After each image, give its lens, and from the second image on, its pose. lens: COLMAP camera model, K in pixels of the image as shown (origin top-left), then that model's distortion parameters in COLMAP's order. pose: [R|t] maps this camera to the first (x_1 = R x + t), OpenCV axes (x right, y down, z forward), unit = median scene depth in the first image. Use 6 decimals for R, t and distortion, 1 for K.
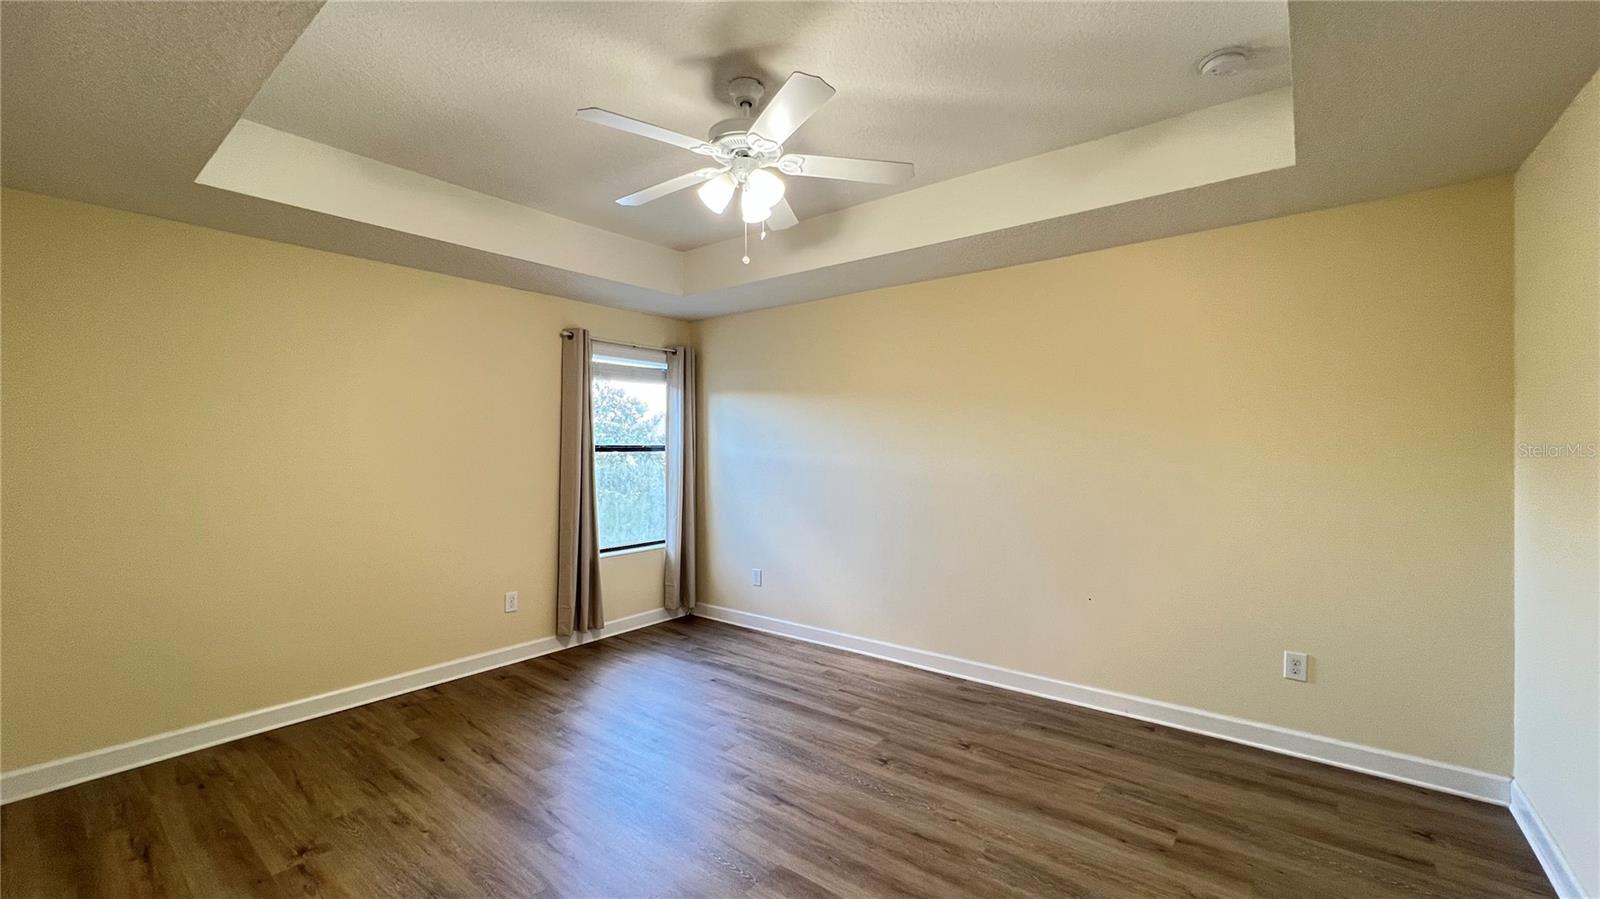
lens RADIAL K [[642.4, 0, 794.4], [0, 642.4, 448.7], [0, 0, 1]] dist [-0.001842, 0.000959]
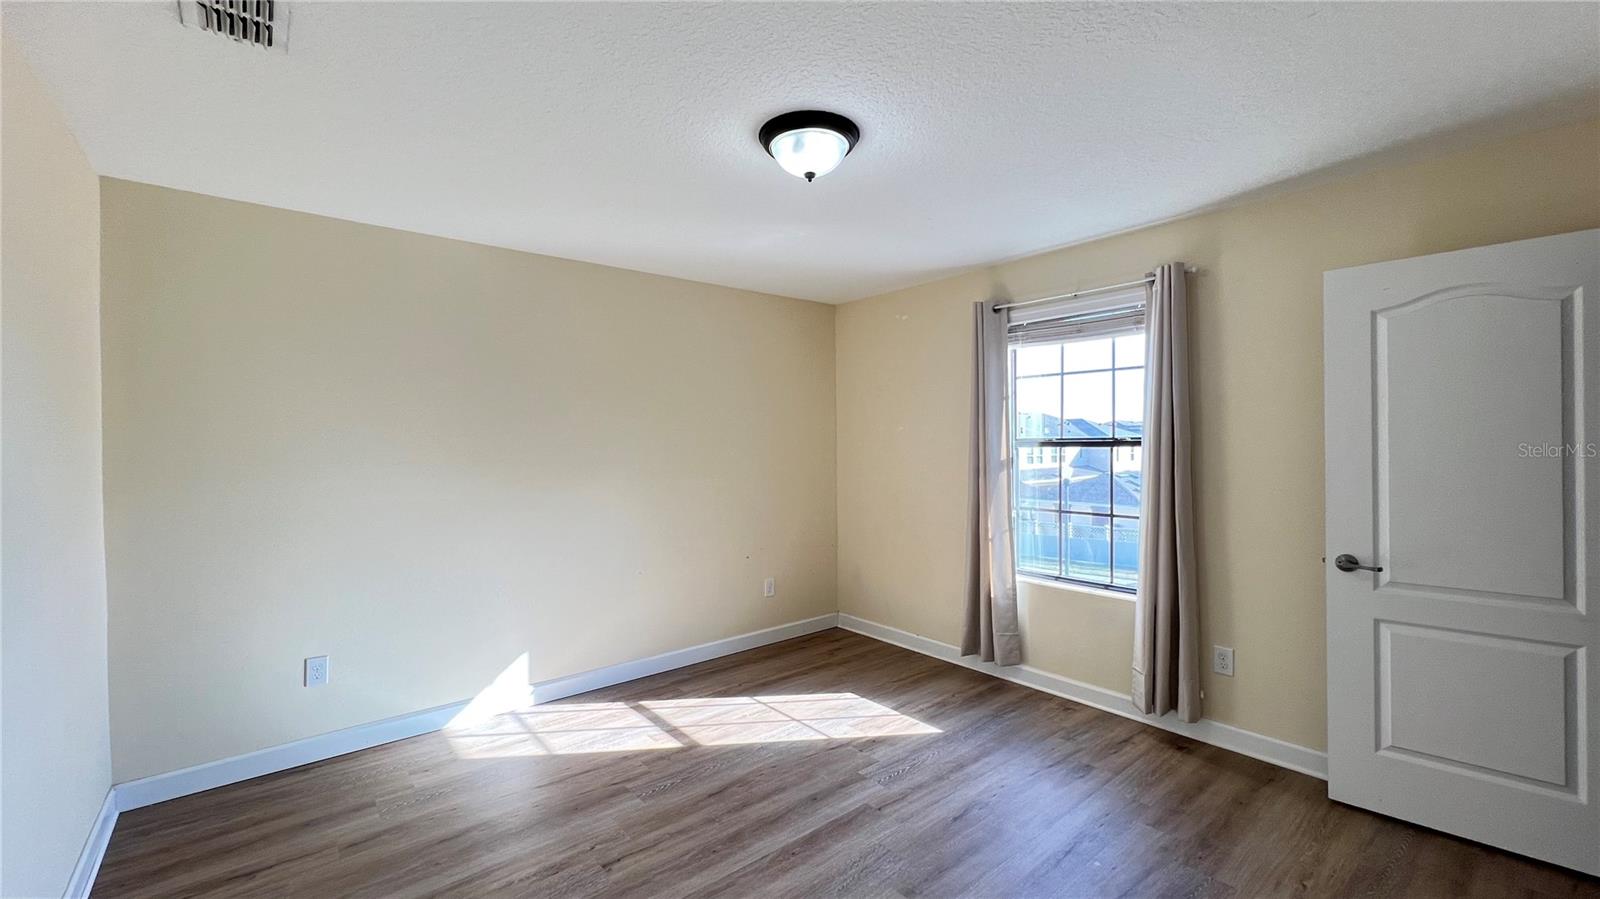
lens RADIAL K [[642.4, 0, 794.4], [0, 642.4, 448.7], [0, 0, 1]] dist [-0.001842, 0.000959]
pose [[-0.241082, -0.008516, -0.970467, 0.554966], [-0.011569, 0.999916, -0.005900, 0.016849], [0.970436, 0.009805, -0.241160, 0.966591]]
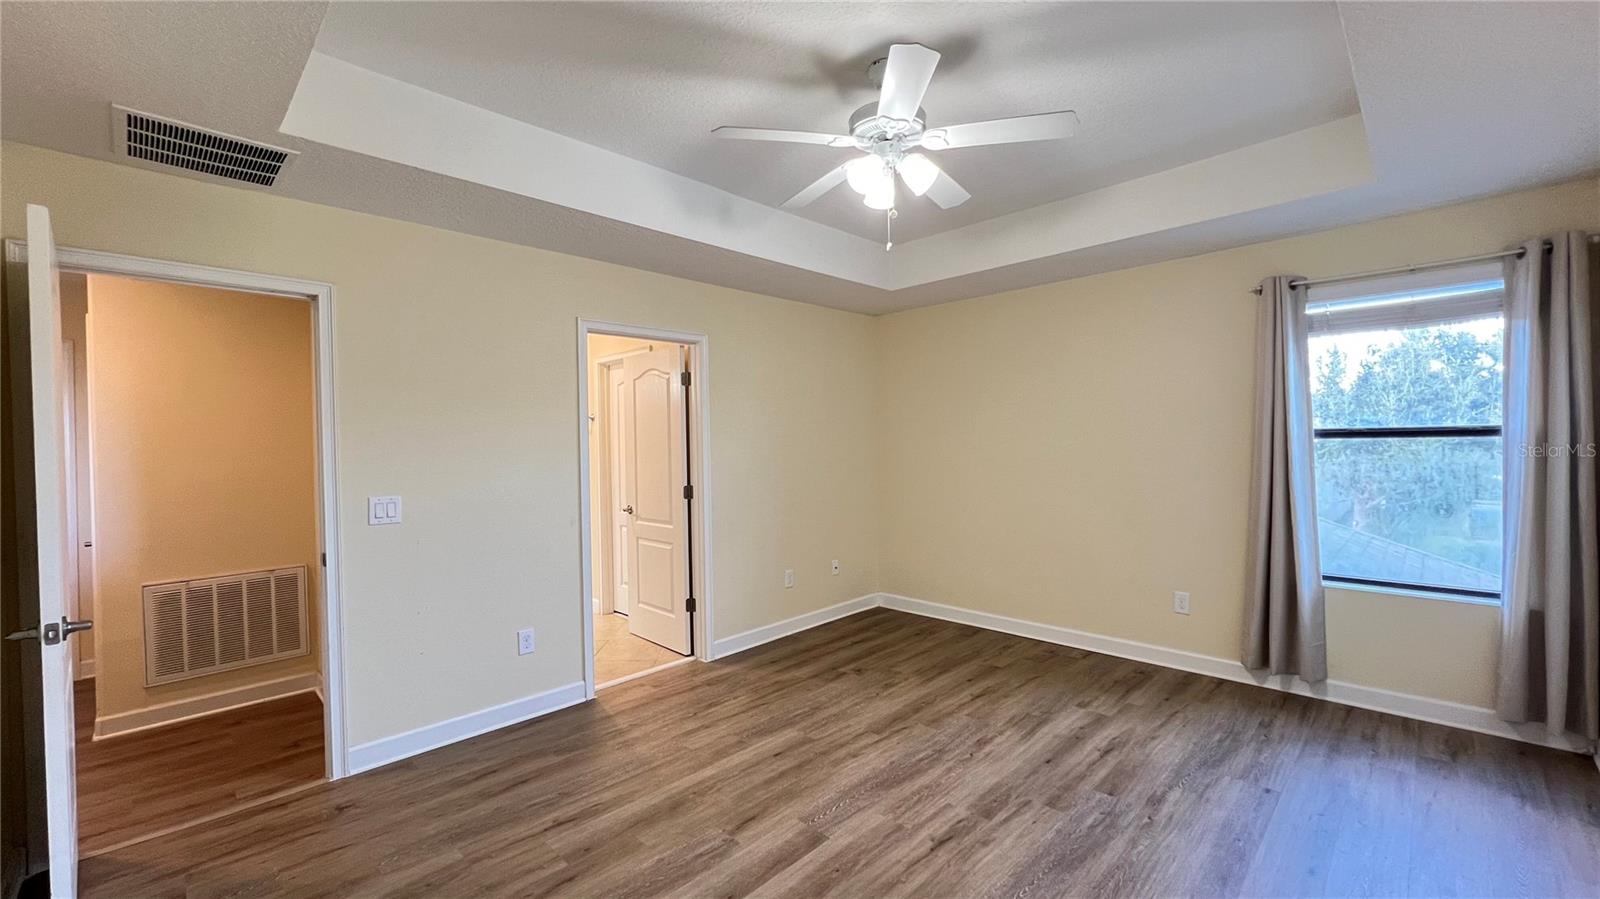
lens RADIAL K [[642.4, 0, 794.4], [0, 642.4, 448.7], [0, 0, 1]] dist [-0.001842, 0.000959]
pose [[-0.113589, 0.013469, -0.993437, 0.492685], [0.012566, 0.999848, 0.012119, 0.000661], [0.993448, -0.011107, -0.113741, 0.519886]]
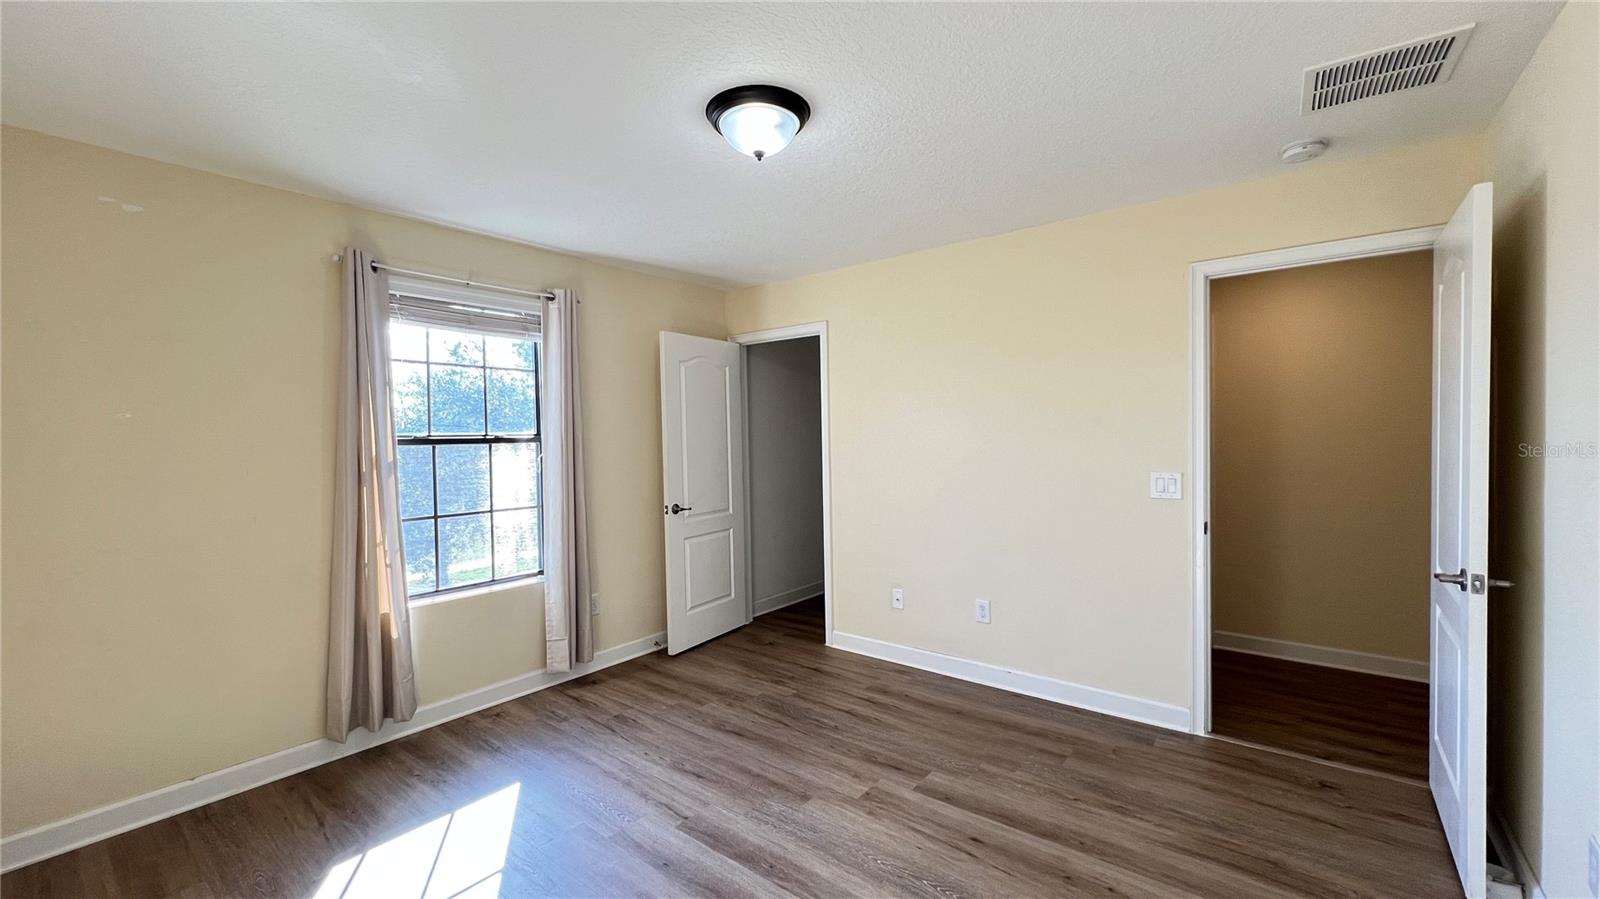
lens RADIAL K [[642.4, 0, 794.4], [0, 642.4, 448.7], [0, 0, 1]] dist [-0.001842, 0.000959]
pose [[0.998635, -0.034089, -0.039583, 0.109161], [0.034348, 0.999393, 0.005876, 0.020172], [0.039359, -0.007227, 0.999199, 0.375280]]
